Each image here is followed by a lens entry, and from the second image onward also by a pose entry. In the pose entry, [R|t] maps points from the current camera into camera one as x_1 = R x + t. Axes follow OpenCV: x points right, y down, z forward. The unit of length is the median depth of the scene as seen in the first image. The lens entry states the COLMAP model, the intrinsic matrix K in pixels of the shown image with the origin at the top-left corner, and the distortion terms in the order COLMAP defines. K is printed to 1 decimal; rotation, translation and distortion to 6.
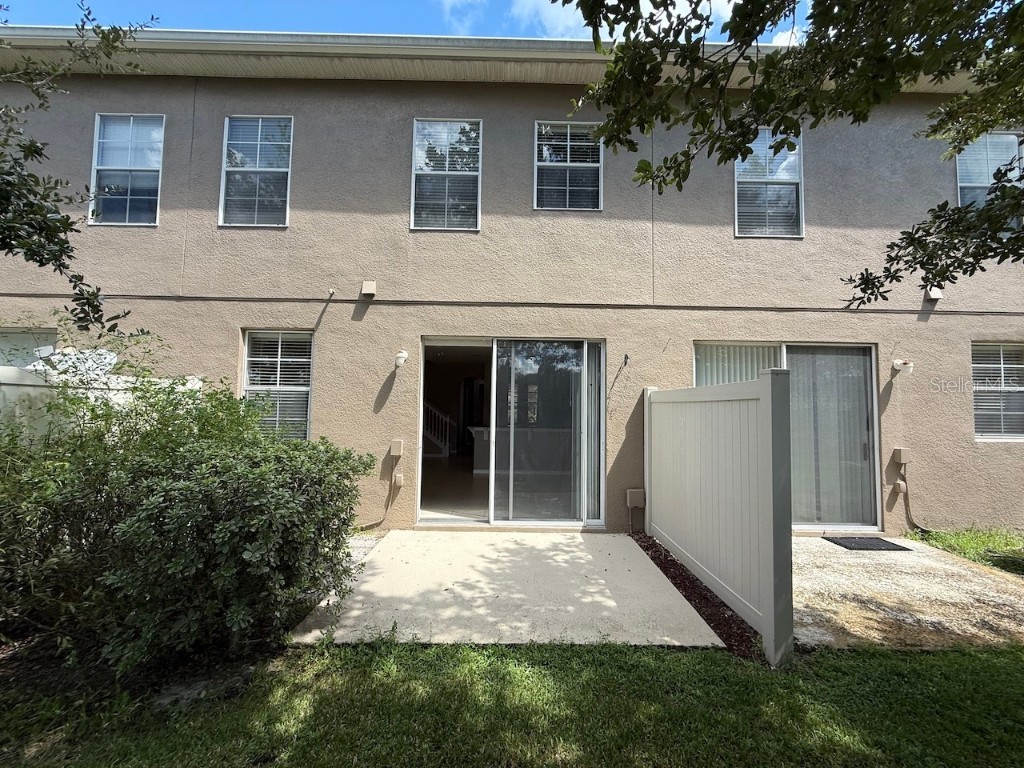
lens RADIAL K [[409.0, 0, 511.3], [0, 409.0, 384.3], [0, 0, 1]] dist [0.002757, 0.000515]
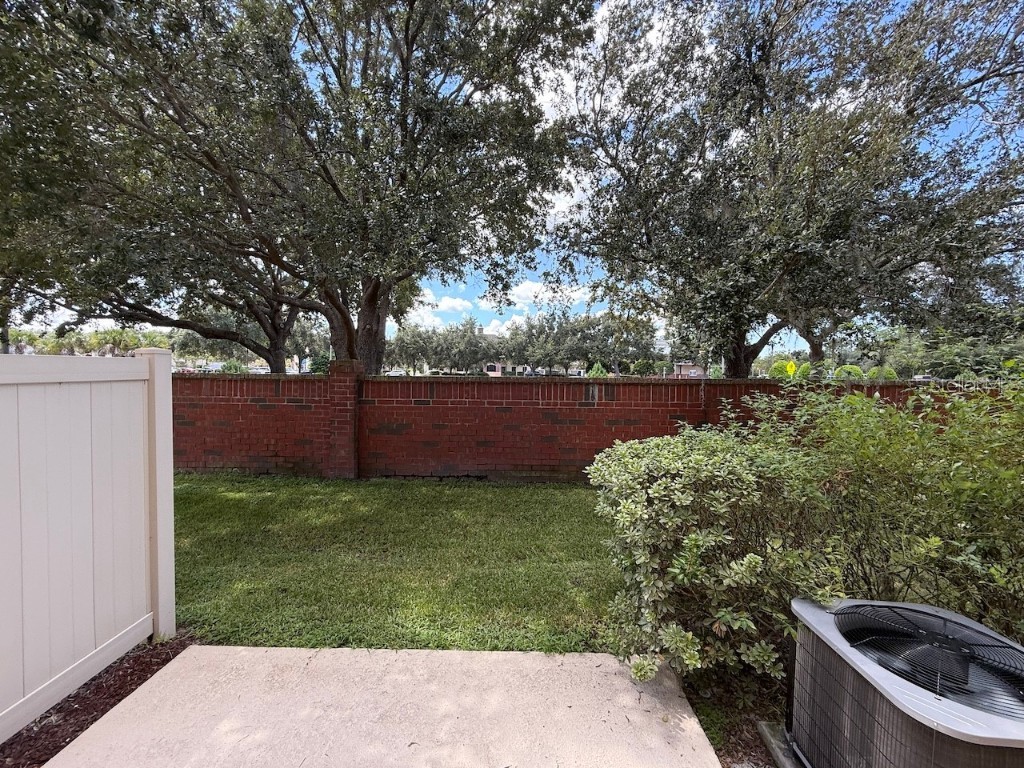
lens RADIAL K [[409.0, 0, 514.2], [0, 409.0, 385.7], [0, 0, 1]] dist [0.002757, 0.000515]
pose [[-0.999584, -0.027928, 0.007153, -0.178593], [-0.028076, 0.999375, -0.021494, 0.039600], [-0.006548, -0.021686, -0.999743, 1.704995]]
